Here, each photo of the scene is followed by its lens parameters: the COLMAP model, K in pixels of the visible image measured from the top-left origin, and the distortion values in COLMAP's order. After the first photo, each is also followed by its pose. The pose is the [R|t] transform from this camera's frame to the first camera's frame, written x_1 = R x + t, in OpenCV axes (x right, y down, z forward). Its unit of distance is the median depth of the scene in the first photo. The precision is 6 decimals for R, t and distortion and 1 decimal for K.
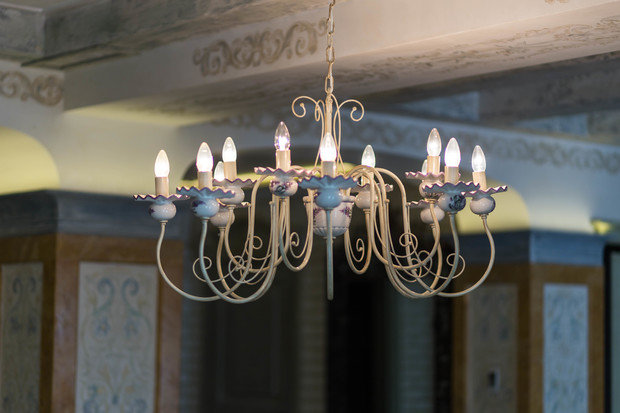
lens RADIAL K [[1461.8, 0, 310.6], [0, 1461.8, 206.7], [0, 0, 1]] dist [0.102216, 0.000000]
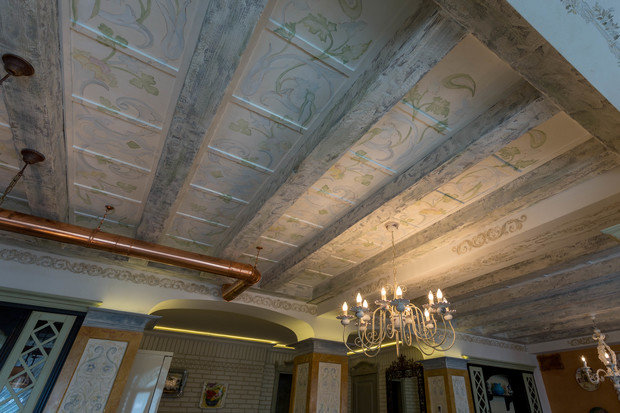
lens RADIAL K [[323.4, 0, 344.7], [0, 323.4, 186.1], [0, 0, 1]] dist [0.004174, 0.002326]
pose [[0.996047, -0.040392, -0.079119, -0.017993], [-0.003019, 0.874739, -0.484584, 0.044506], [0.088782, 0.482908, 0.871159, 0.123754]]
